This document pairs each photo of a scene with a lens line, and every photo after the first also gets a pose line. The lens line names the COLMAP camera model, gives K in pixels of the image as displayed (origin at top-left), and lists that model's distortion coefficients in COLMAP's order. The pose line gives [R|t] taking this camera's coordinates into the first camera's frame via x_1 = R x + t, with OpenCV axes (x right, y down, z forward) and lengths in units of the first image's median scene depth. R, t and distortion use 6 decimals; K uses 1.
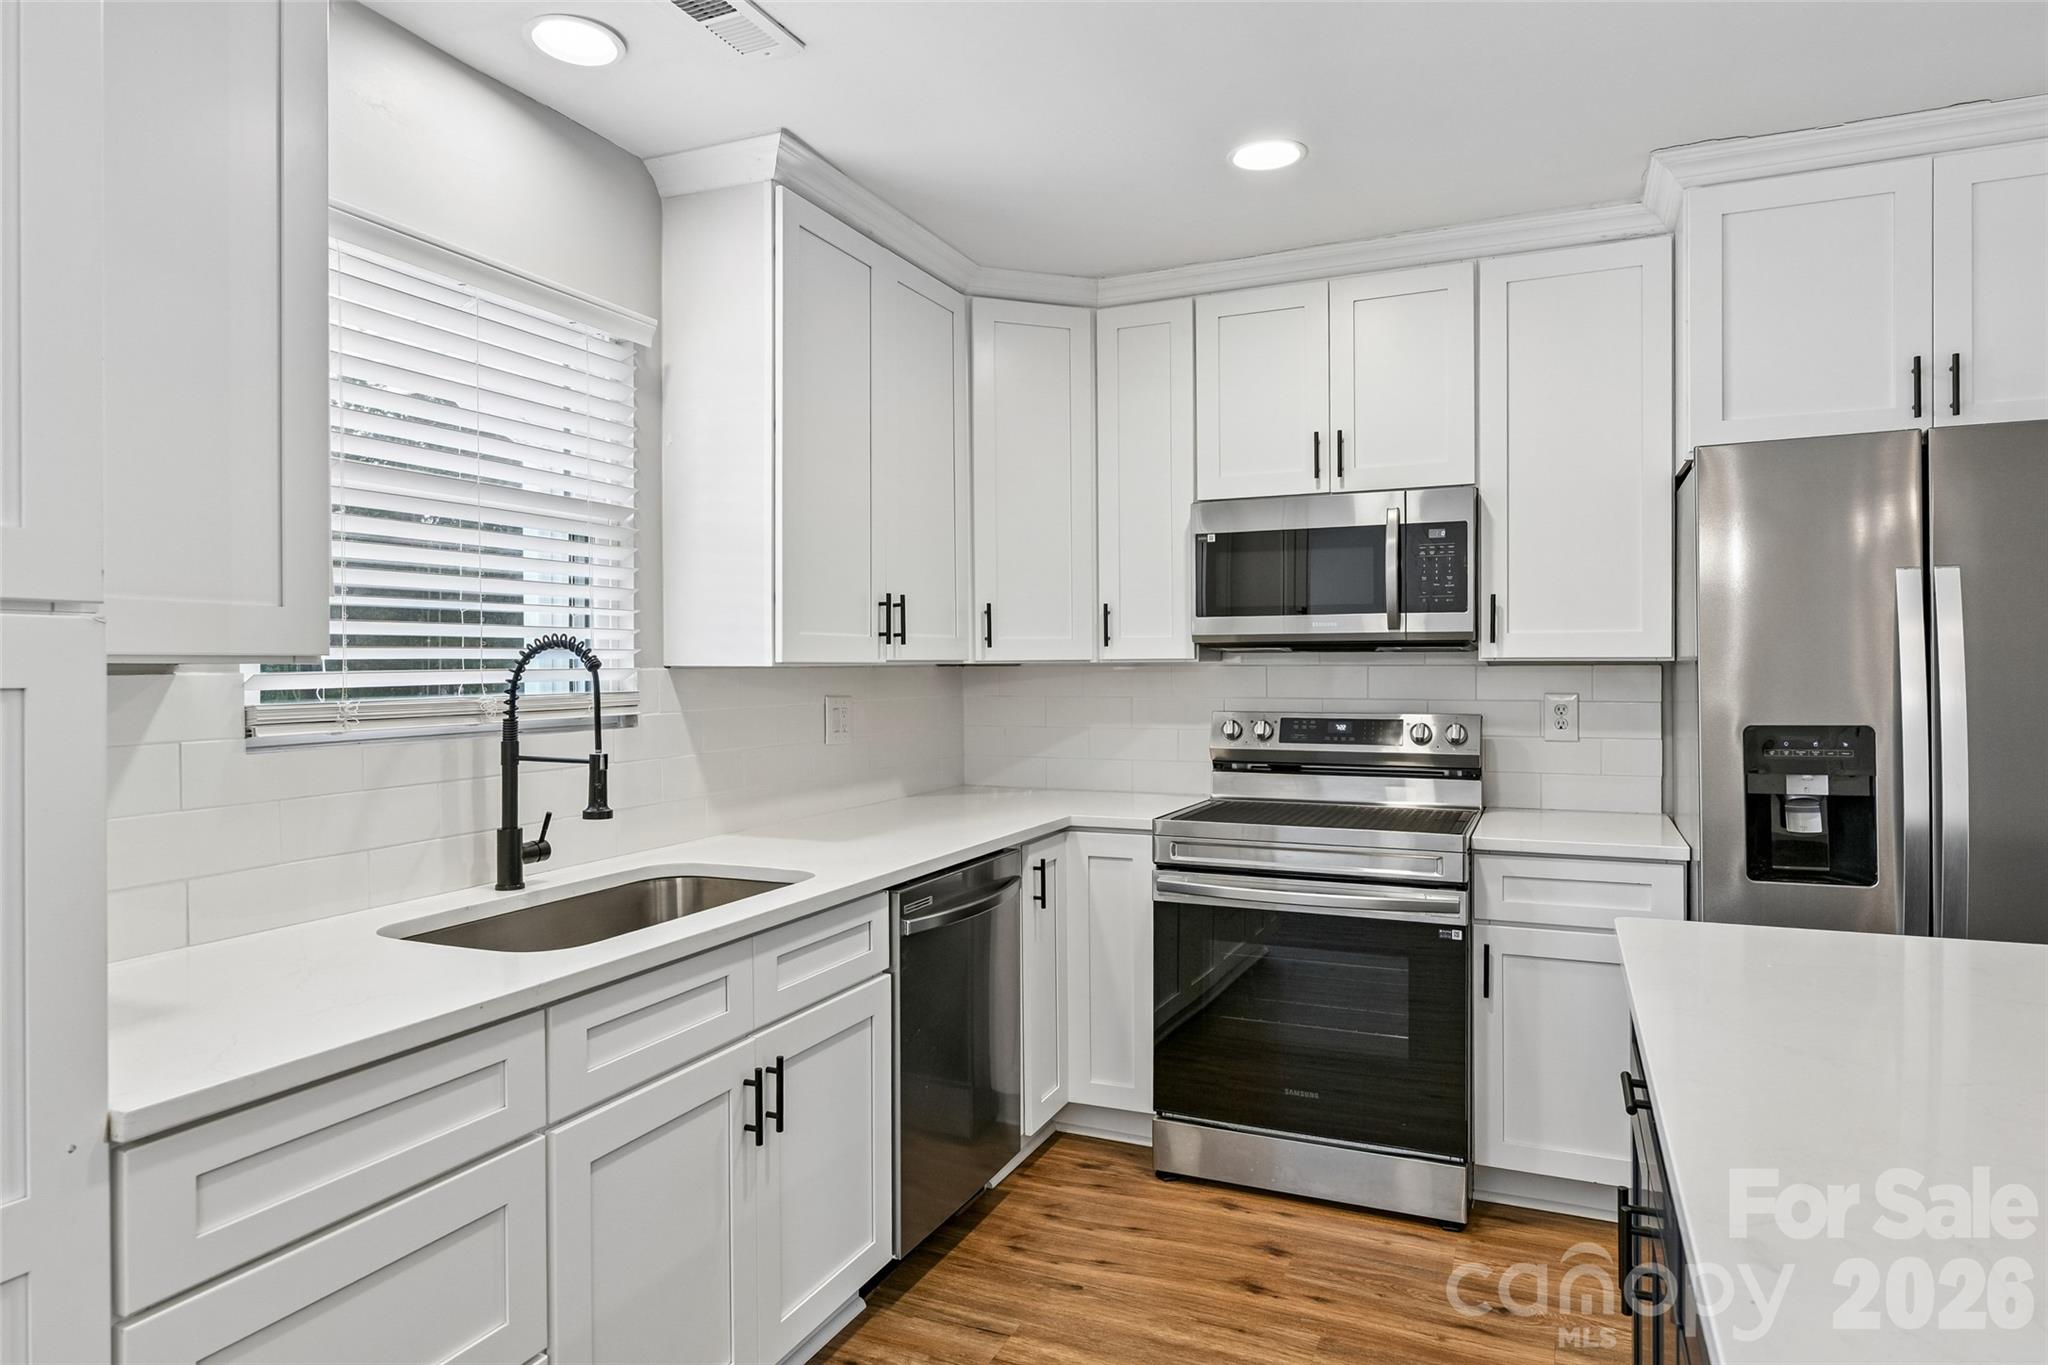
lens RADIAL K [[1217.6, 0, 1018.3], [0, 1217.6, 669.1], [0, 0, 1]] dist [-0.003937, 0.001474]
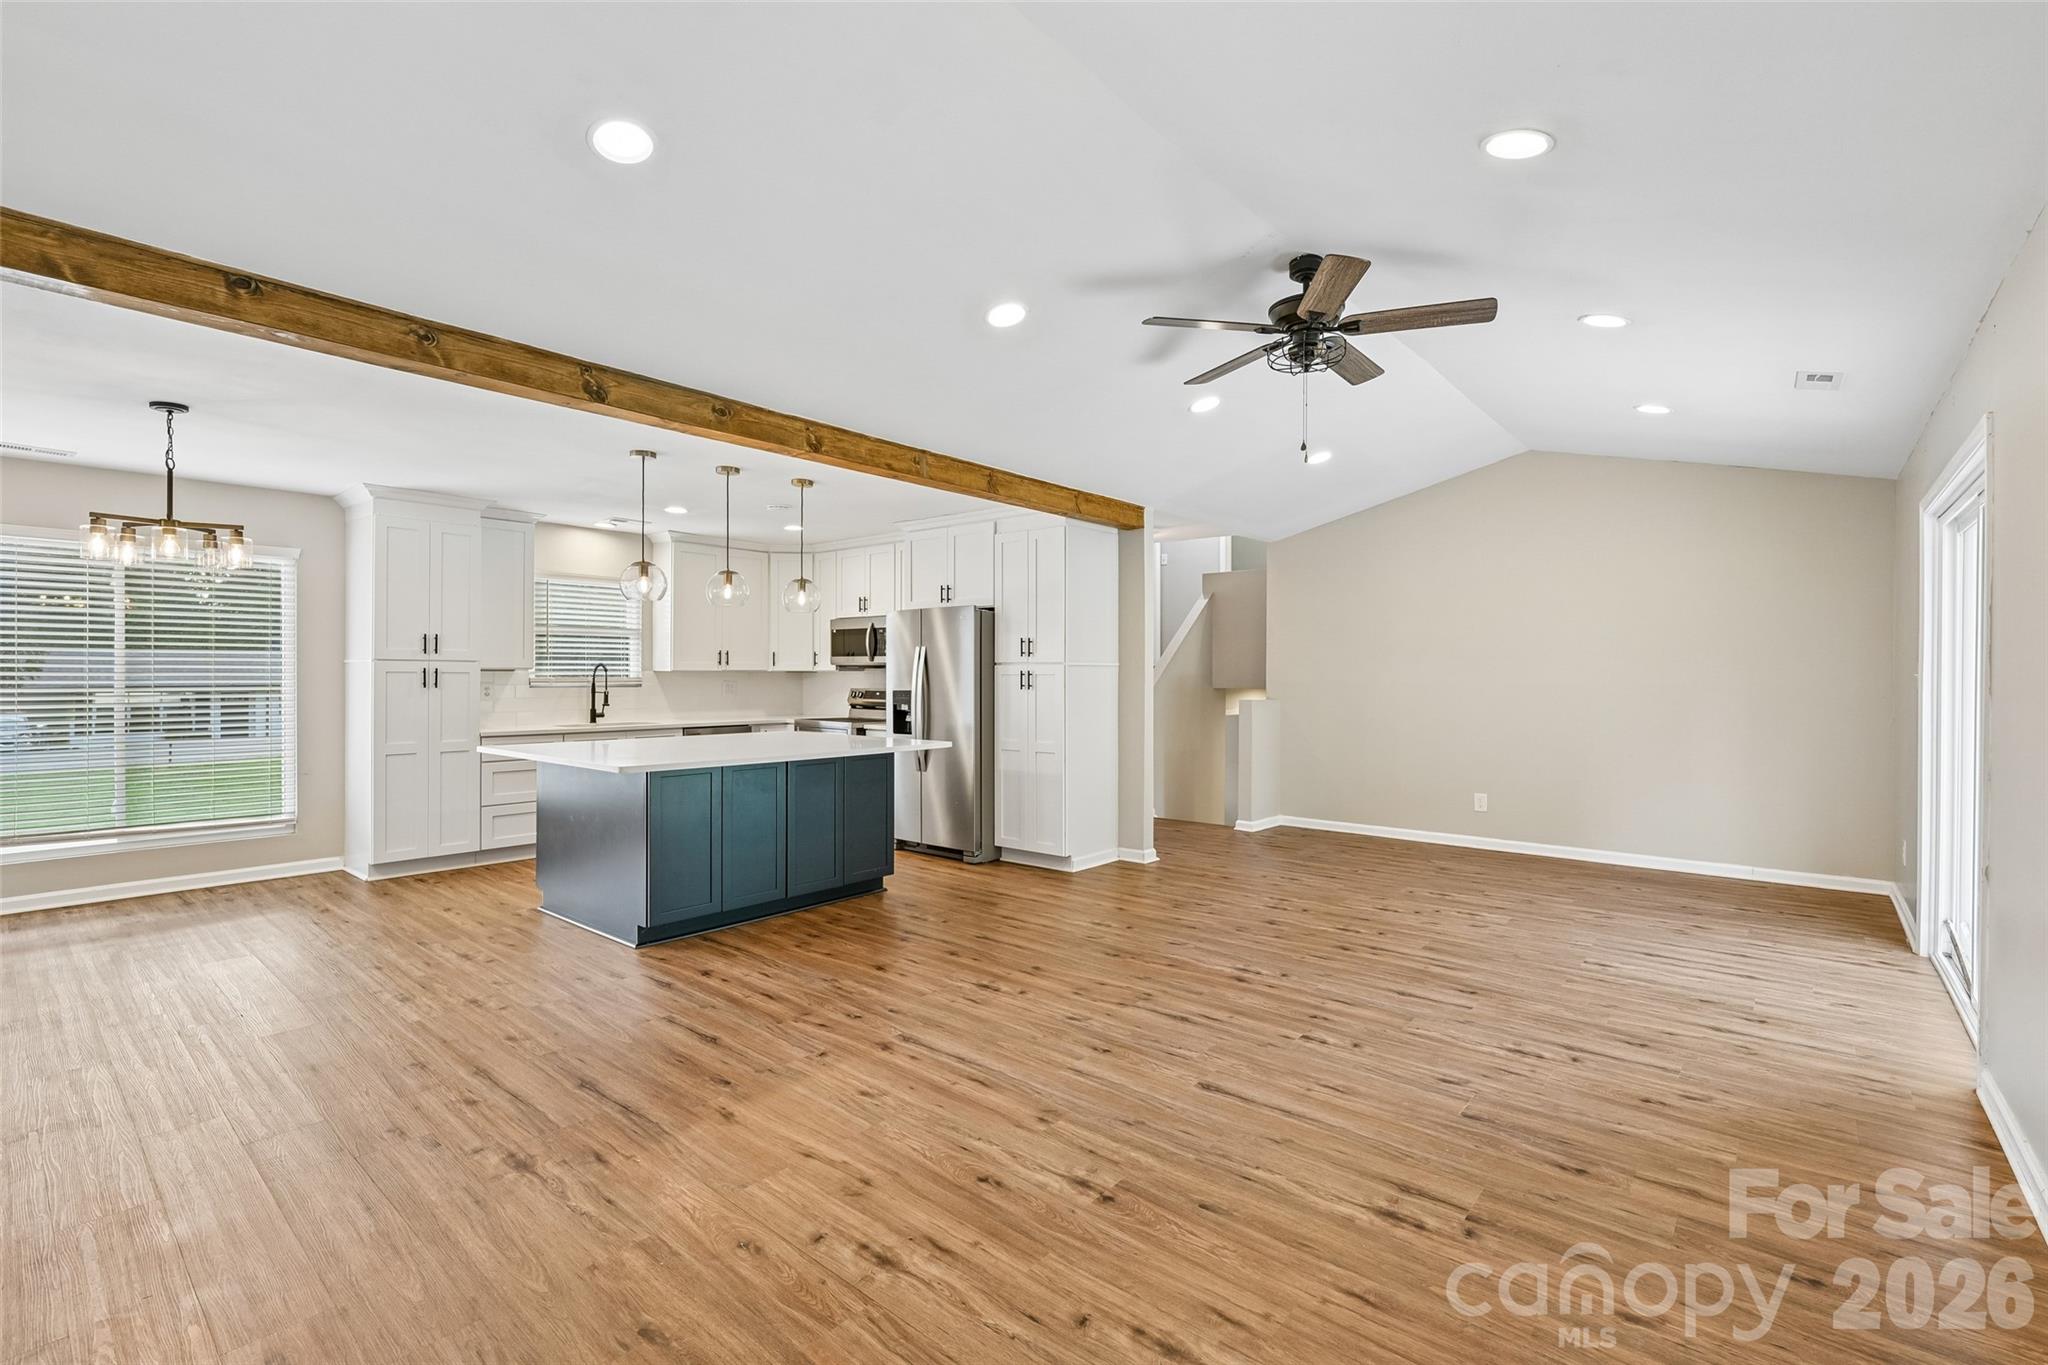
lens RADIAL K [[913.6, 0, 1024.9], [0, 913.6, 679.0], [0, 0, 1]] dist [-0.001881, -0.000312]
pose [[0.958709, 0.011526, -0.284156, 1.591113], [-0.010957, 0.999934, 0.003592, -0.000906], [0.284178, -0.000330, 0.958771, -1.339845]]
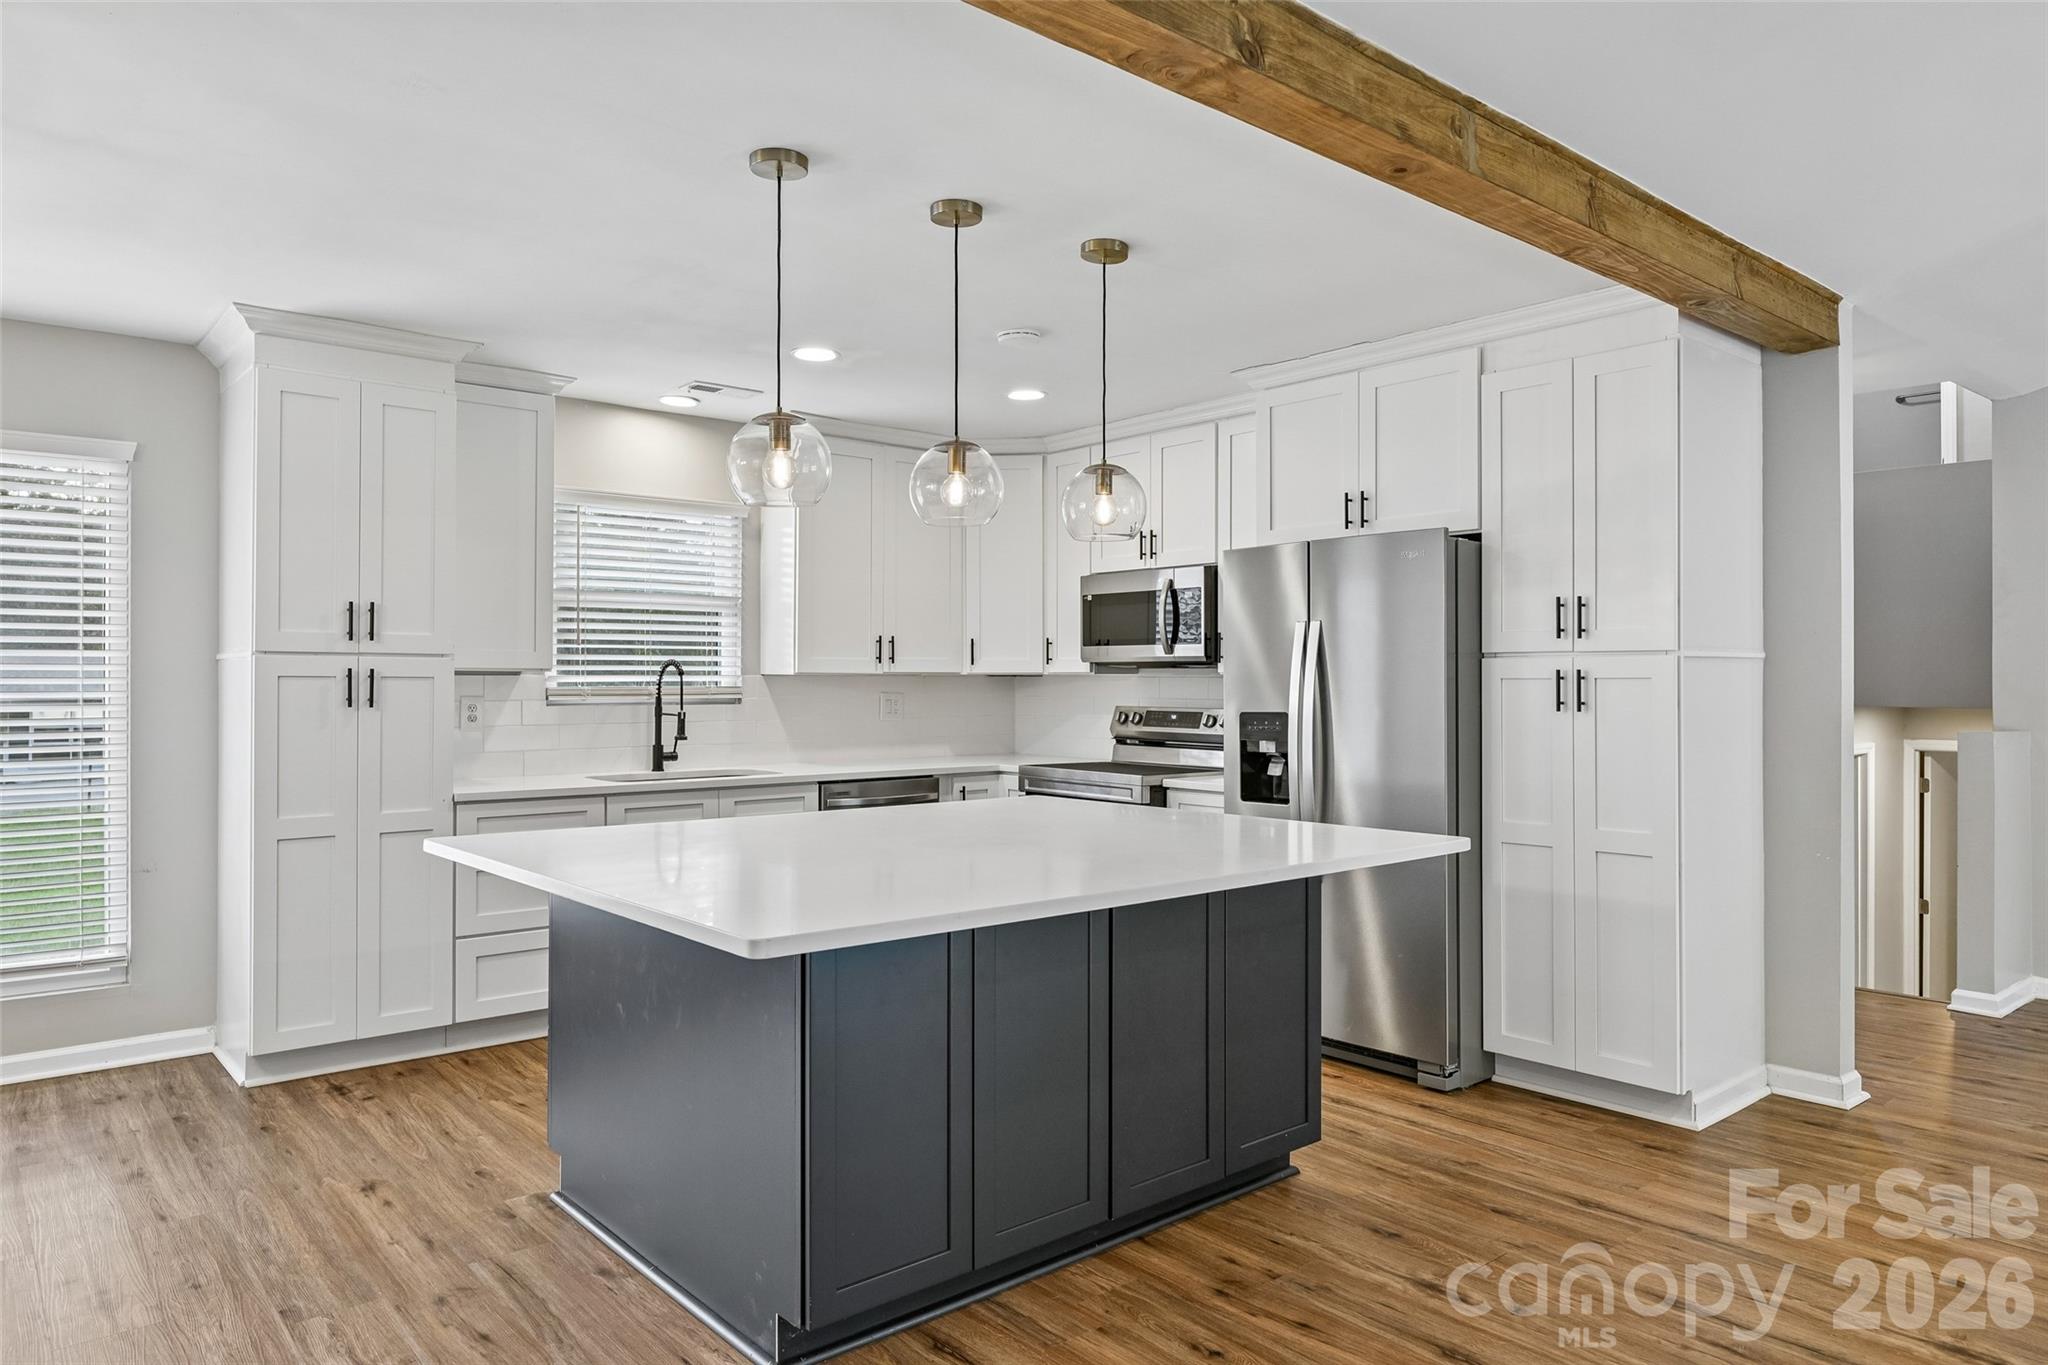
lens RADIAL K [[1303.7, 0, 1022.5], [0, 1303.7, 677.4], [0, 0, 1]] dist [-0.001382, -0.002993]
pose [[0.900826, 0.006542, -0.434132, 1.036080], [-0.008632, 0.999959, -0.002843, 0.004709], [0.434095, 0.006309, 0.900845, -0.744668]]
